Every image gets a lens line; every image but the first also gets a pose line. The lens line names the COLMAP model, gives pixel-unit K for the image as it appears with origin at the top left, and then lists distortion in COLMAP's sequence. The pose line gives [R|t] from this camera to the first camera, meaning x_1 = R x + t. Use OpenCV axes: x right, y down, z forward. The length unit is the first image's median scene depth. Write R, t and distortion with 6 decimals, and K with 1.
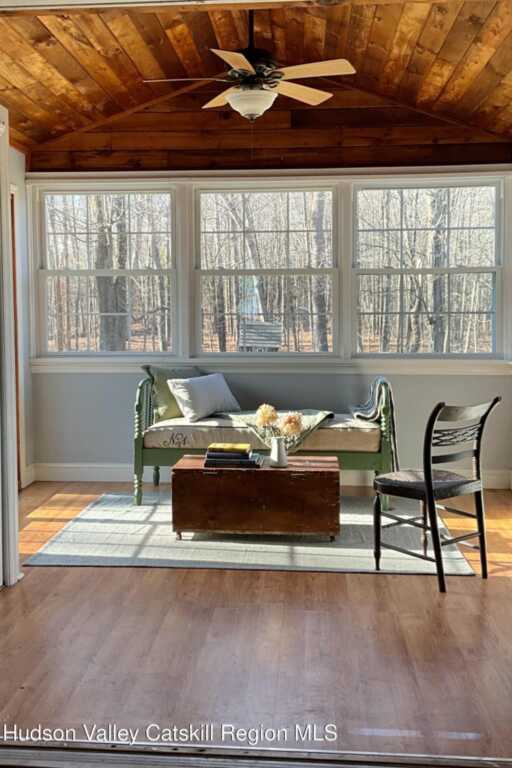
lens RADIAL K [[794.5, 0, 240.4], [0, 794.5, 348.6], [0, 0, 1]] dist [0.075297, 0.000000]
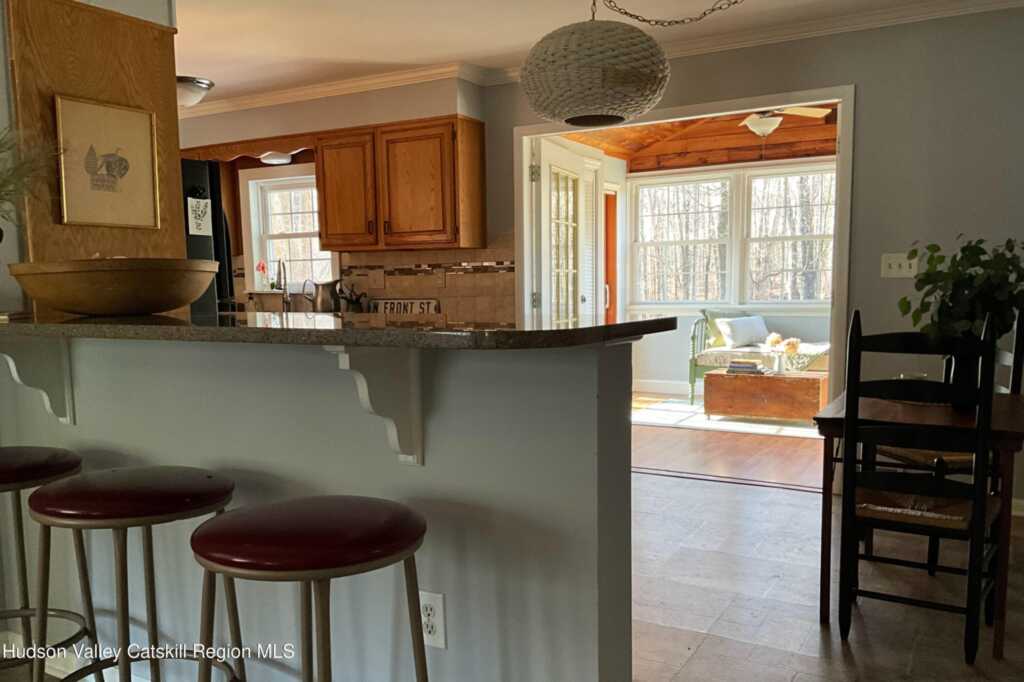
lens RADIAL K [[870.1, 0, 508.3], [0, 870.1, 395.2], [0, 0, 1]] dist [0.075857, -0.137892]
pose [[0.902052, 0.045450, -0.429228, 0.252565], [-0.008131, 0.996054, 0.088381, 0.040666], [0.431551, -0.076234, 0.898861, -0.573398]]
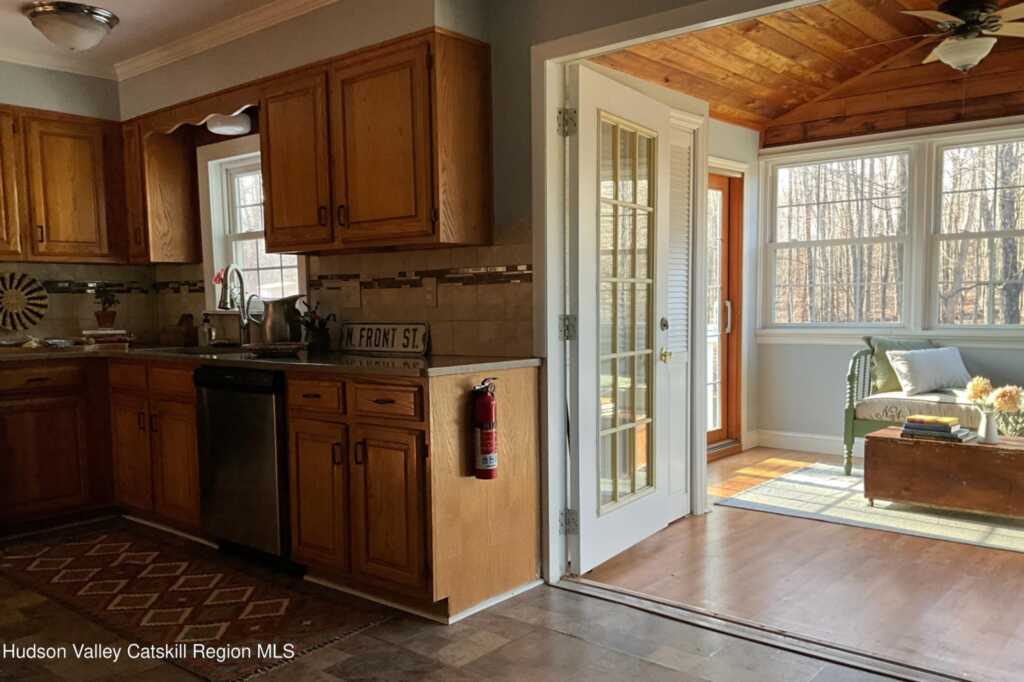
lens RADIAL K [[870.1, 0, 515.8], [0, 870.1, 386.4], [0, 0, 1]] dist [0.075857, -0.137892]
pose [[0.811403, 0.048270, -0.582490, 0.170291], [-0.014293, 0.997925, 0.062786, 0.021837], [0.584312, -0.042619, 0.810409, -0.131561]]
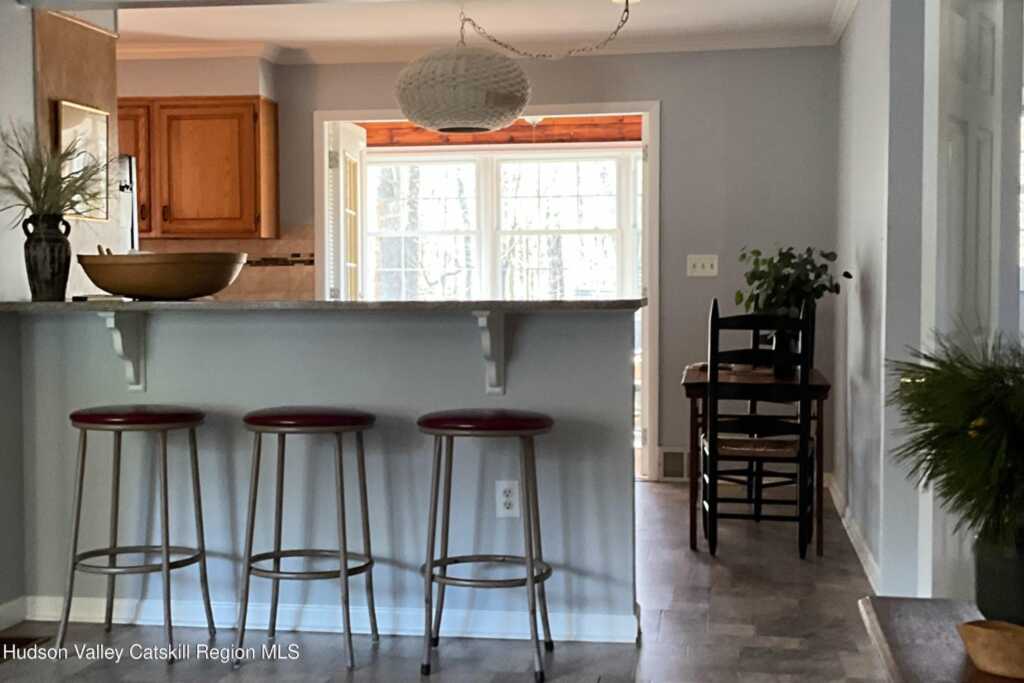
lens RADIAL K [[1452.1, 0, 510.8], [0, 1452.1, 352.9], [0, 0, 1]] dist [0.099643, 0.000000]
pose [[0.997738, 0.001698, -0.067195, 0.118521], [-0.001295, 0.999981, 0.006044, 0.073626], [0.067204, -0.005943, 0.997722, -1.228745]]
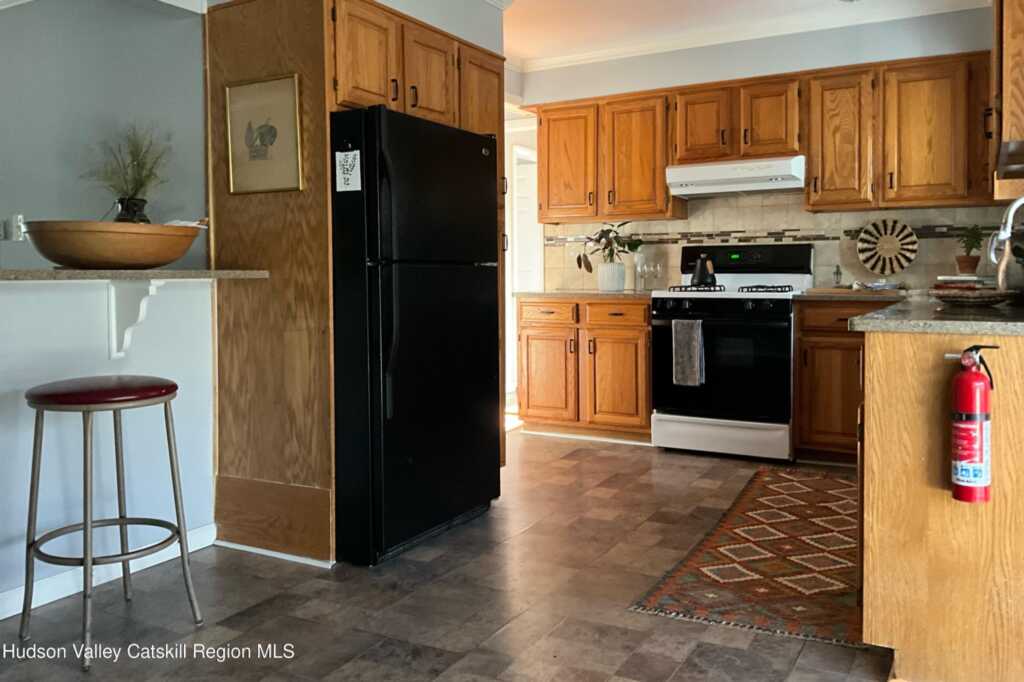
lens RADIAL K [[870.1, 0, 525.7], [0, 870.1, 307.3], [0, 0, 1]] dist [0.075857, -0.137892]
pose [[-0.419679, 0.040197, -0.906782, 0.247530], [-0.031006, 0.997801, 0.058582, 0.020130], [0.907143, 0.052701, -0.417510, 0.353333]]
